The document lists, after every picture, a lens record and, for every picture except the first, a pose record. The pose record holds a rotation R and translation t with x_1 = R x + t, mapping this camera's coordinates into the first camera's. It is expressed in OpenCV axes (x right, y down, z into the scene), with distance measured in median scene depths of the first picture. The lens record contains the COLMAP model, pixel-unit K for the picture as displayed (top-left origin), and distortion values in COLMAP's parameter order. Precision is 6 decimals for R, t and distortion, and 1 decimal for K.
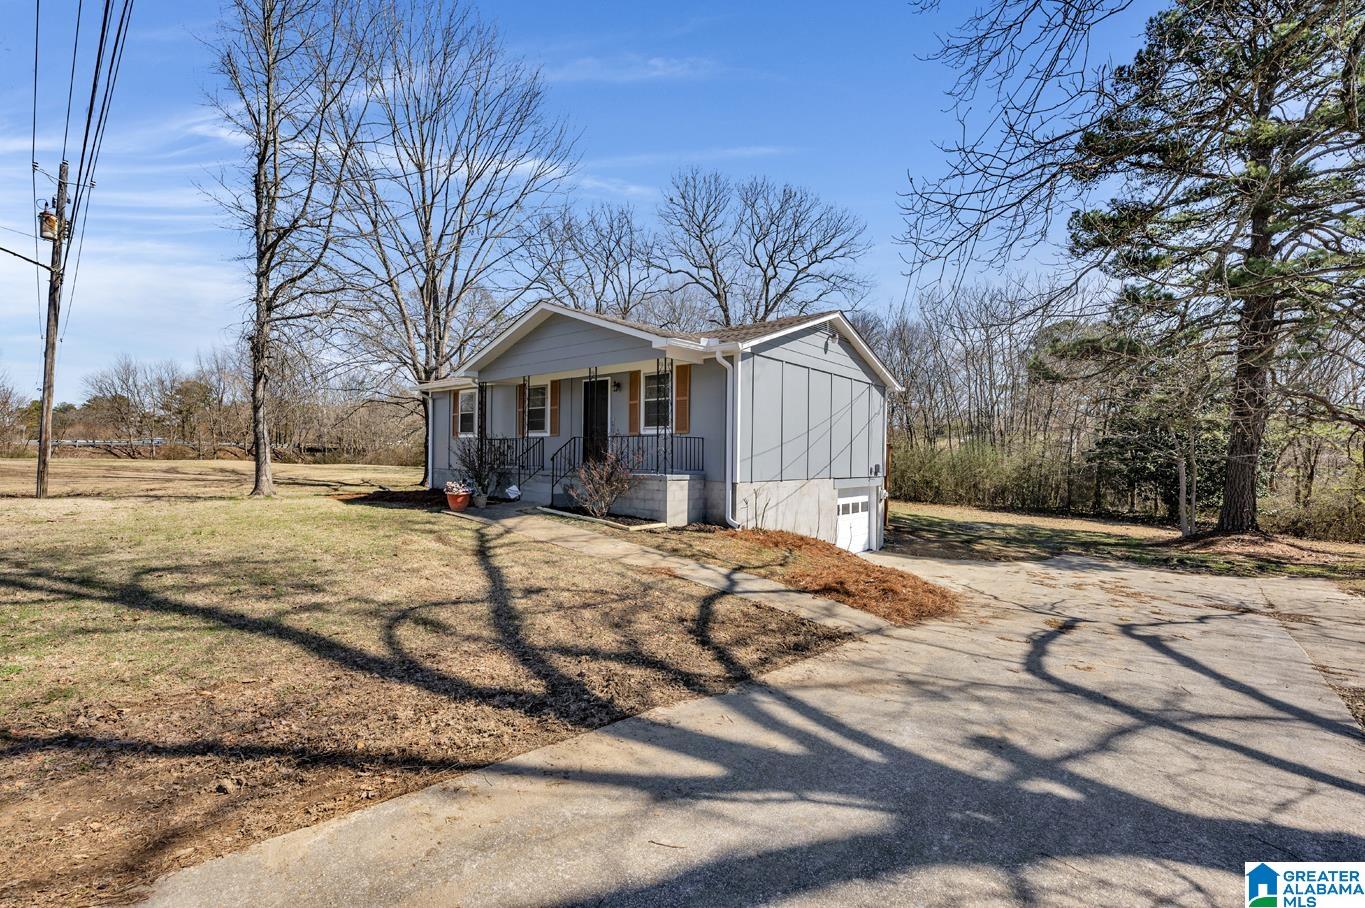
lens RADIAL K [[590.6, 0, 684.4], [0, 590.6, 456.2], [0, 0, 1]] dist [-0.000493, -0.000169]
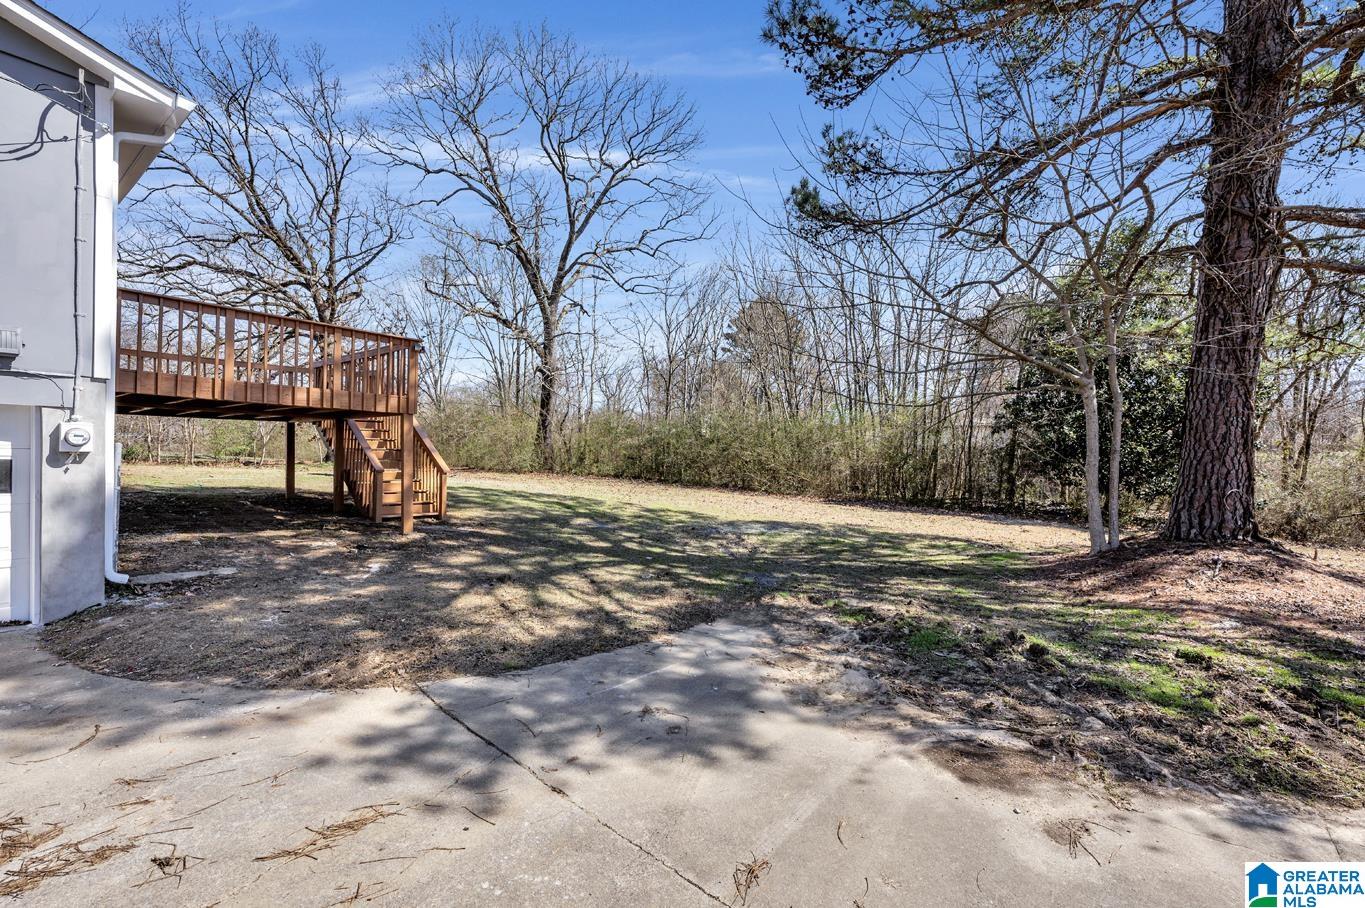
lens RADIAL K [[590.6, 0, 680.6], [0, 590.6, 452.6], [0, 0, 1]] dist [-0.000493, -0.000169]
pose [[0.999491, -0.001810, 0.031851, 0.536250], [0.001914, 0.999993, -0.003235, 0.063486], [-0.031845, 0.003294, 0.999487, 0.581165]]
